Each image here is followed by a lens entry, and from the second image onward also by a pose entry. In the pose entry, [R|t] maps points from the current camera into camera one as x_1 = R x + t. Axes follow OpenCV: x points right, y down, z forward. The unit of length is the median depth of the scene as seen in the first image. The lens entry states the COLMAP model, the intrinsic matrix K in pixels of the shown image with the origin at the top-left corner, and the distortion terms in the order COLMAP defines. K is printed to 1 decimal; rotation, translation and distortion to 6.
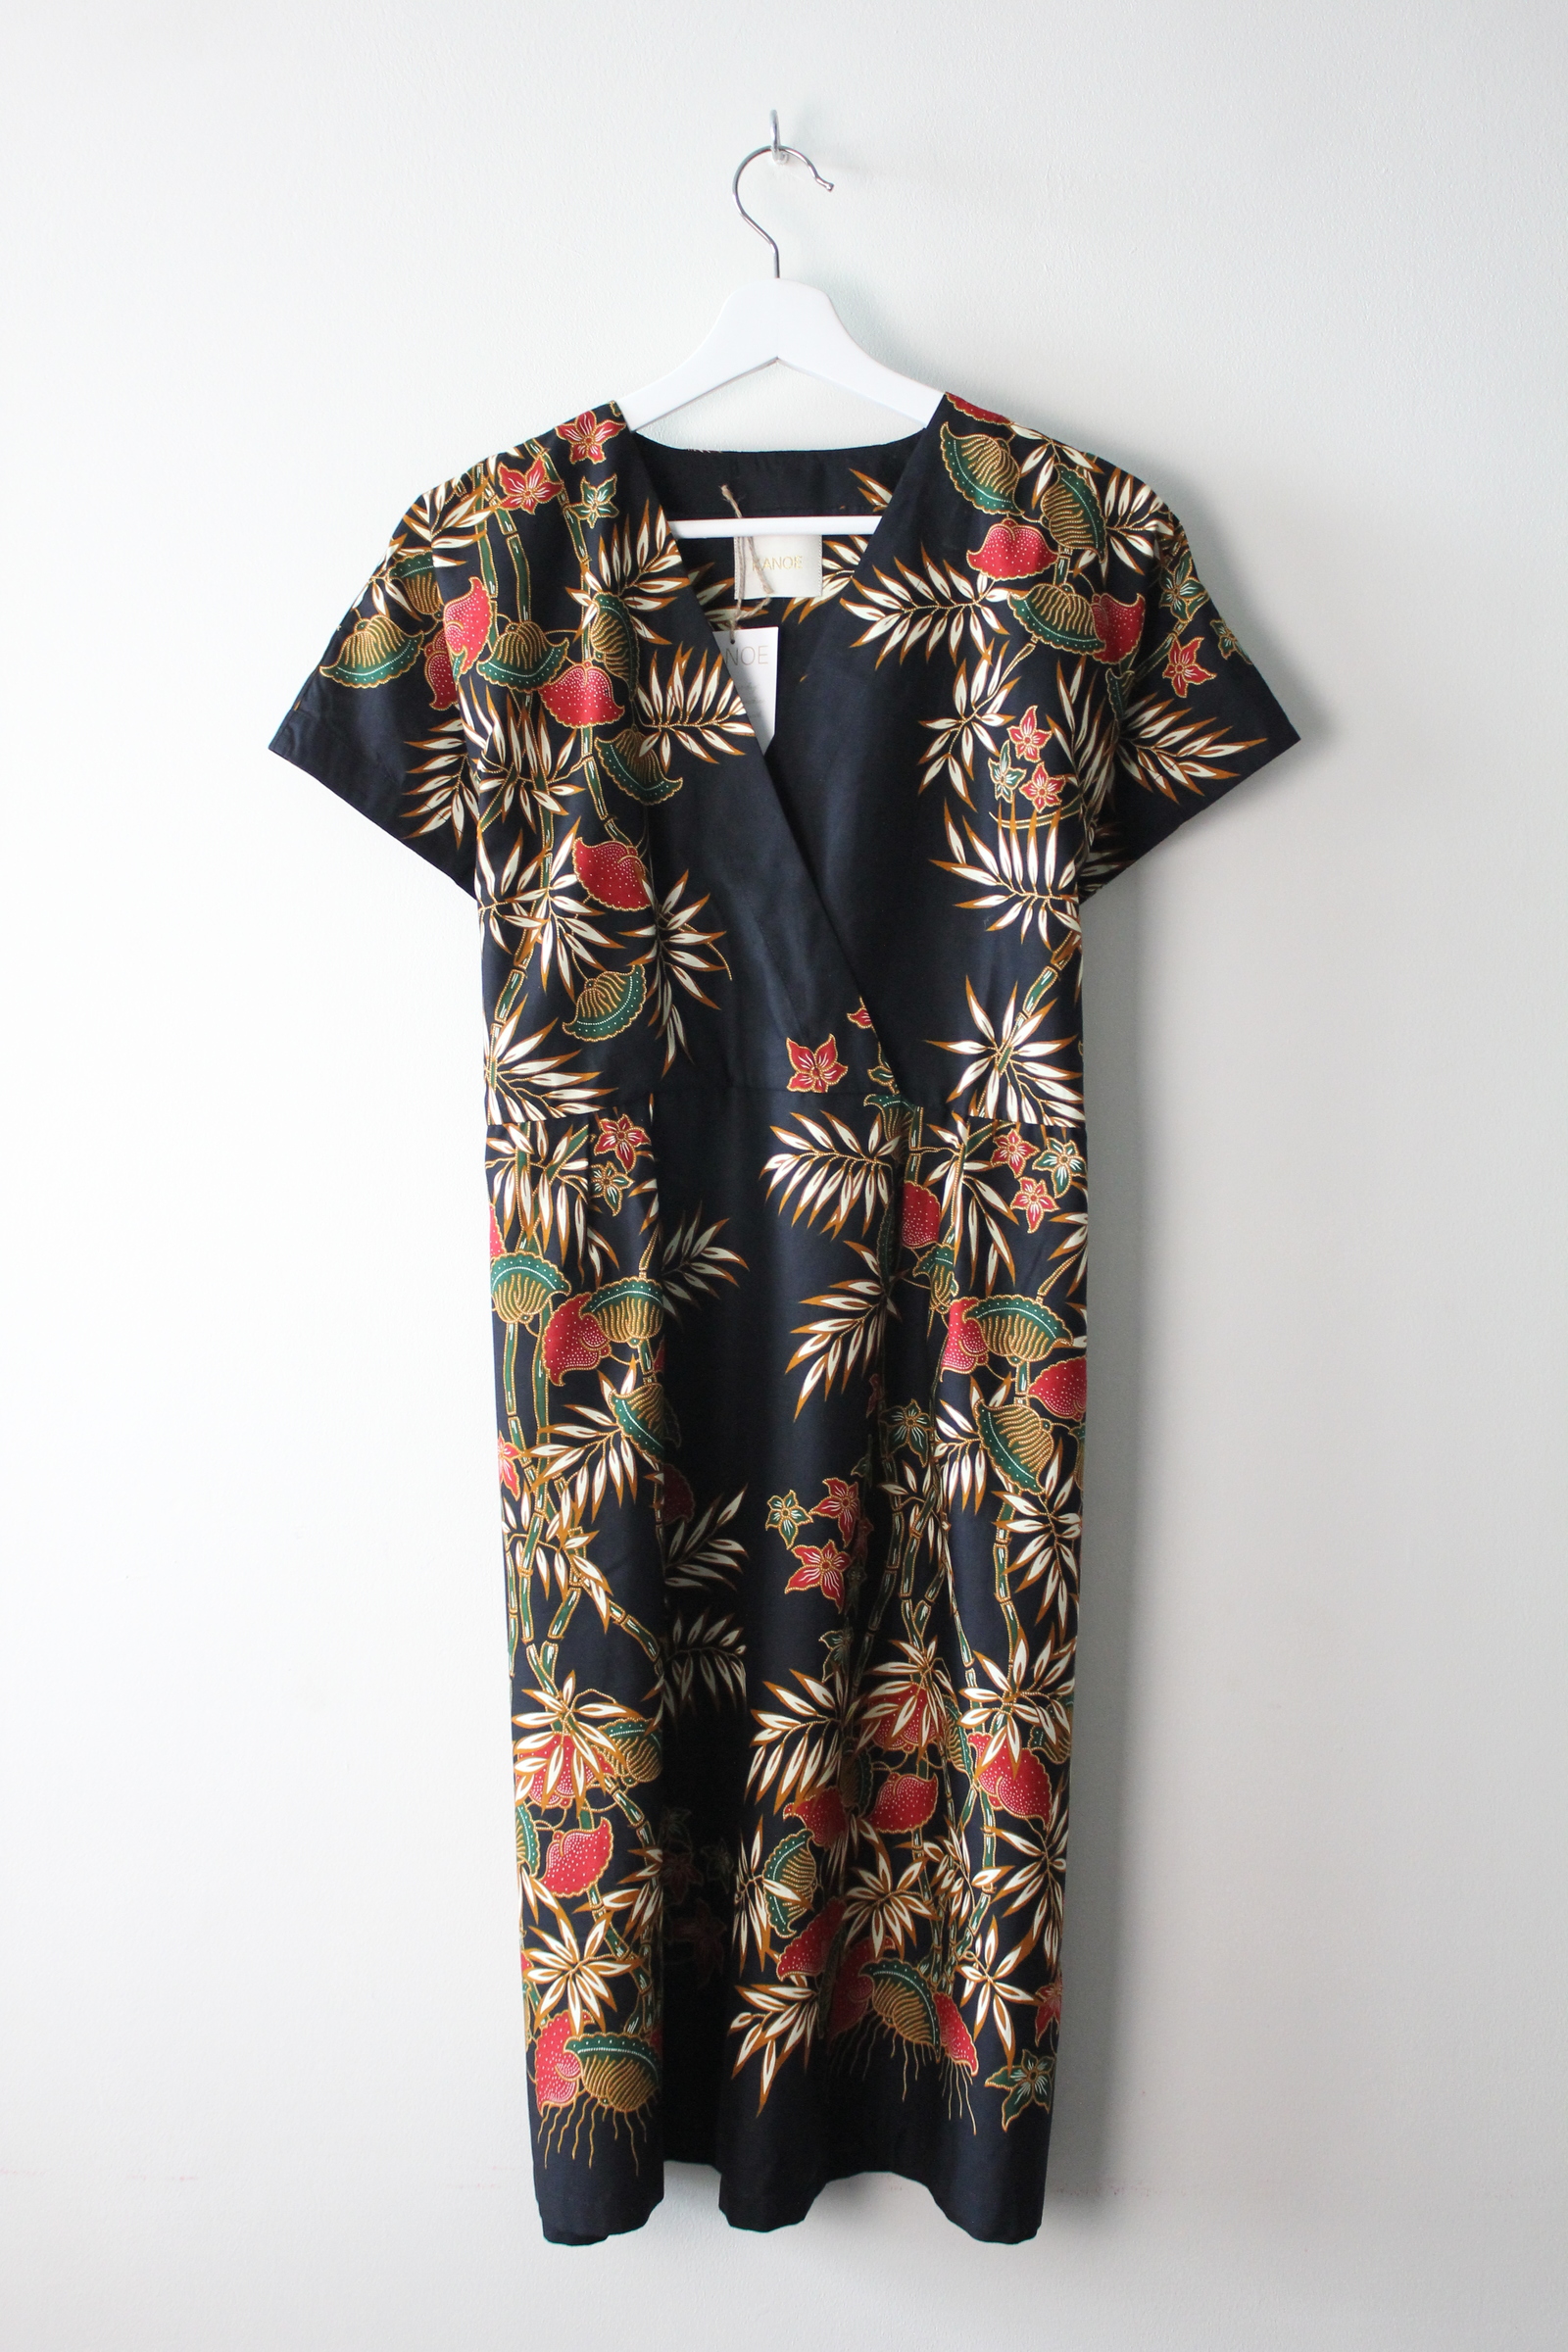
lens RADIAL K [[2408.4, 0, 784.8], [0, 2408.4, 1111.3], [0, 0, 1]] dist [-0.103440, 0.024196]
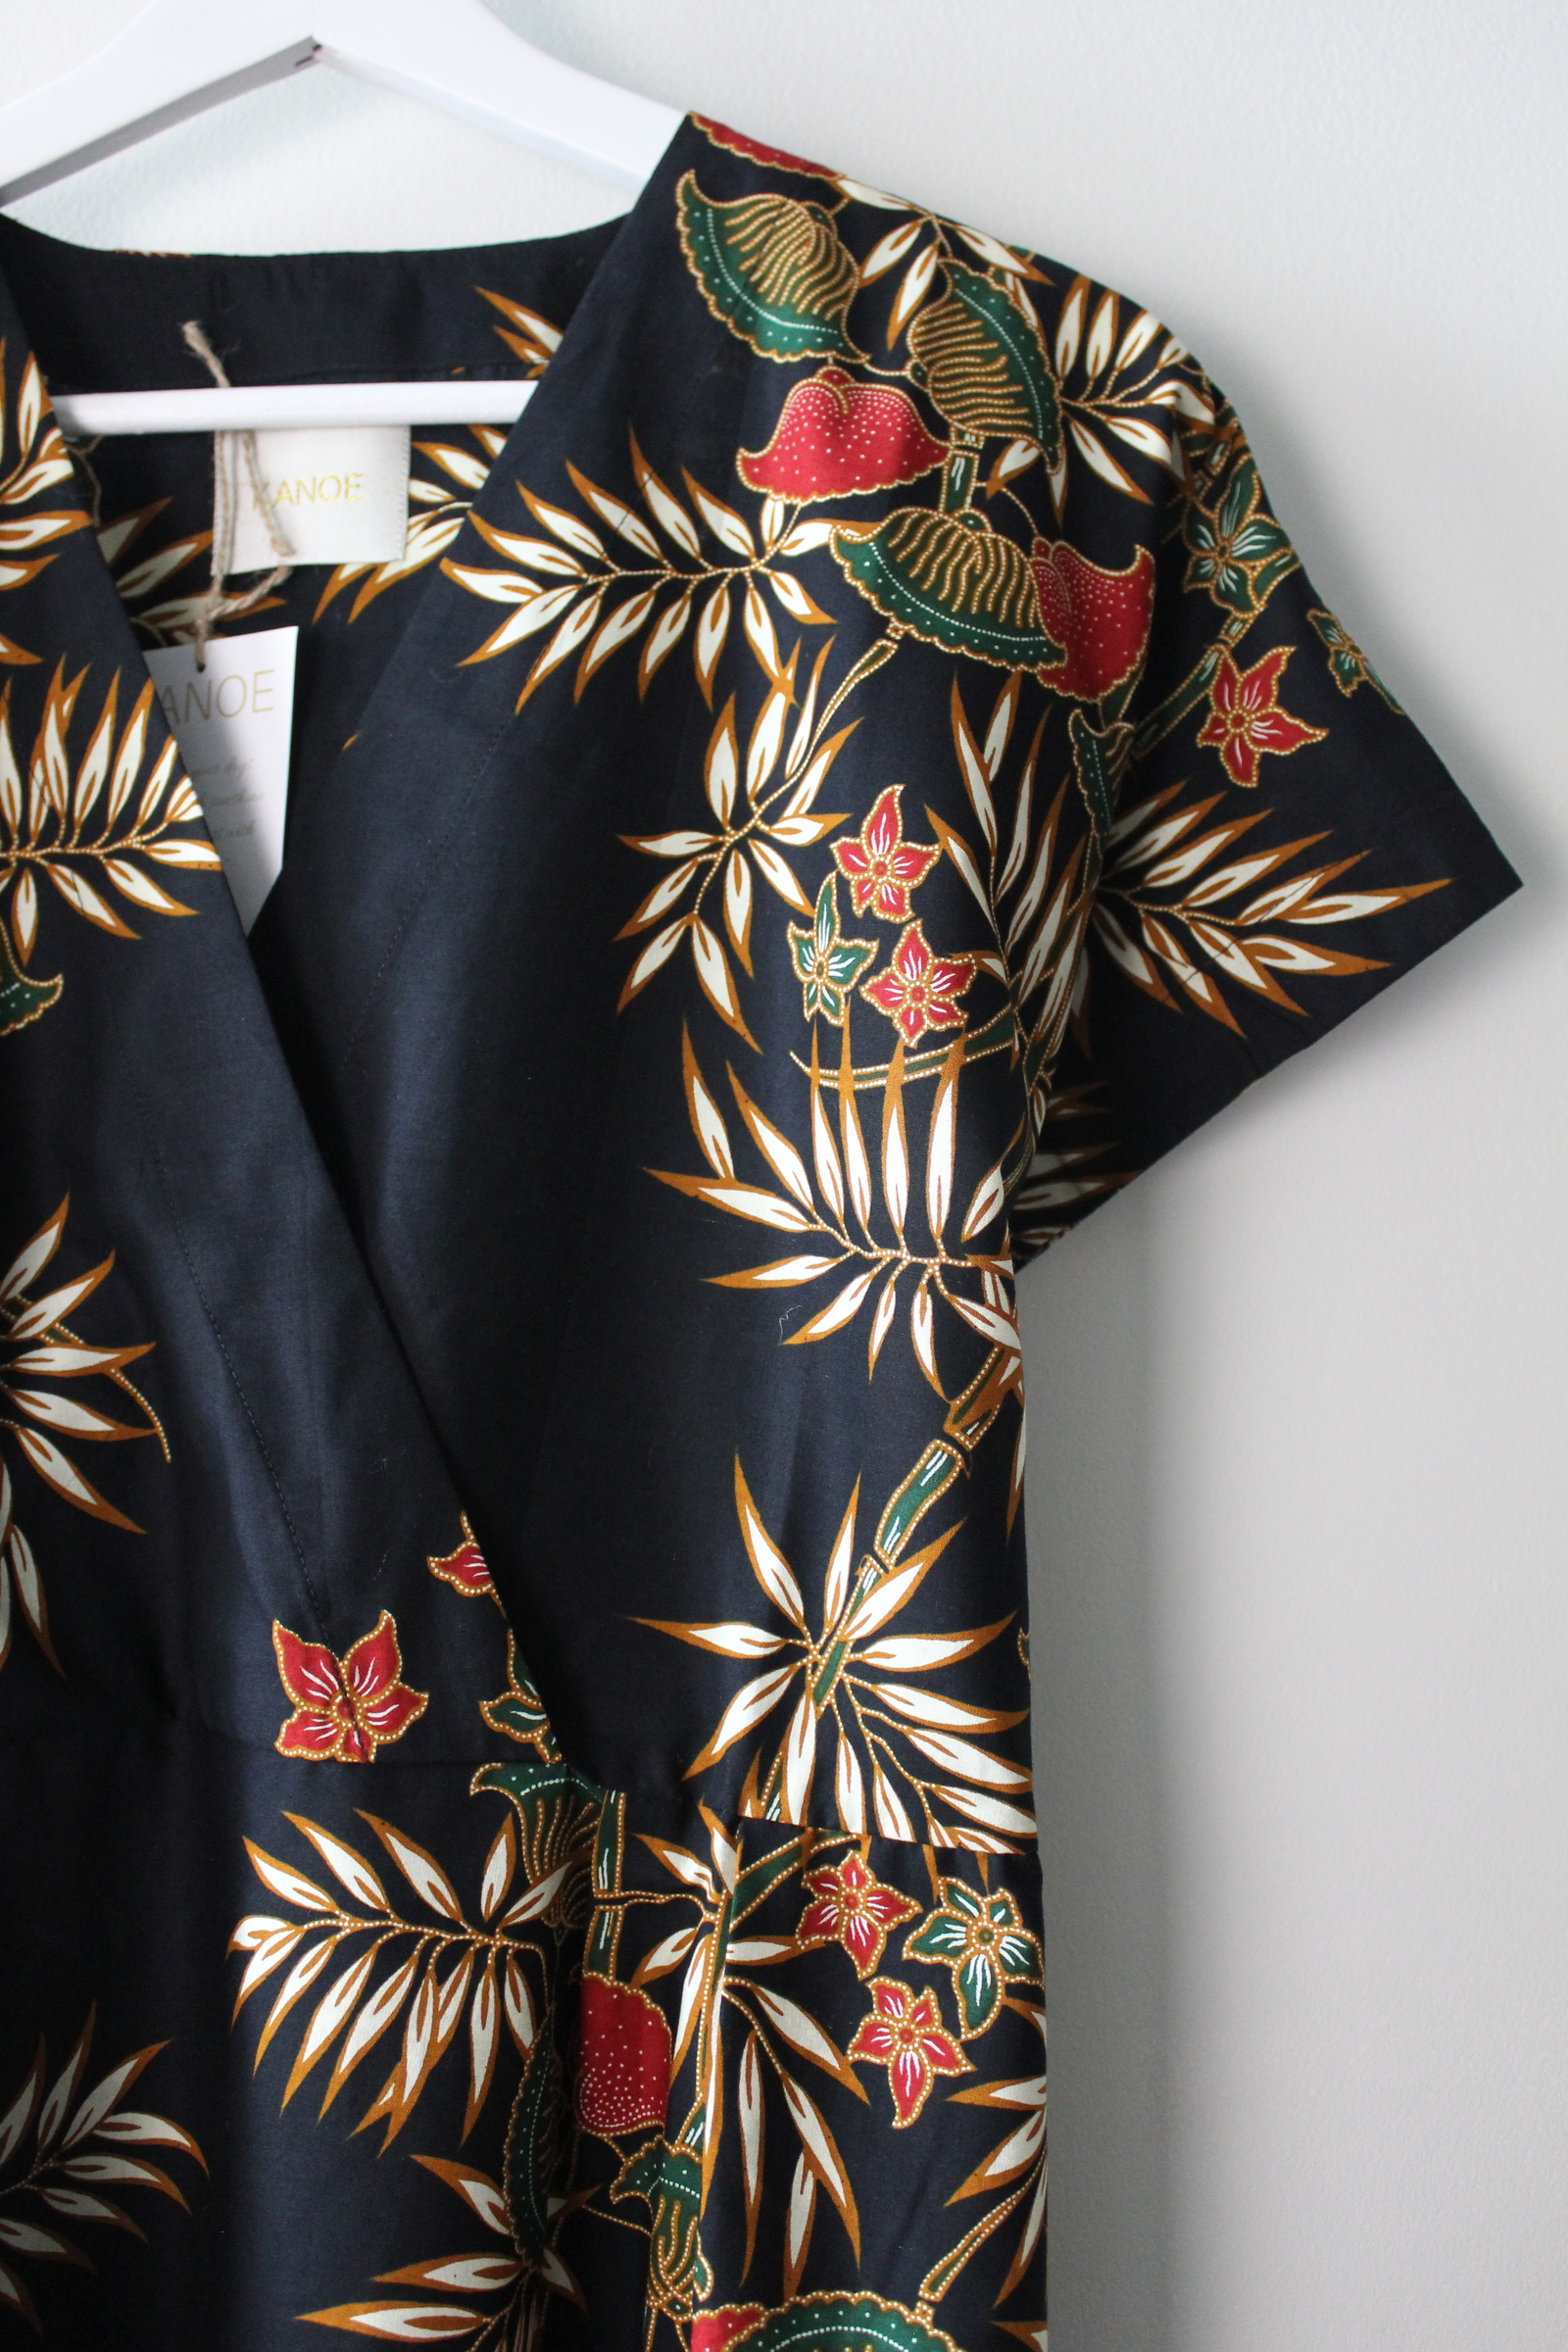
lens RADIAL K [[2408.4, 0, 784.8], [0, 2408.4, 1111.3], [0, 0, 1]] dist [-0.103440, 0.024196]
pose [[0.999115, 0.001280, 0.042031, 0.066900], [0.004876, 0.989267, -0.146036, -0.054703], [-0.041767, 0.146112, 0.988386, 0.596051]]
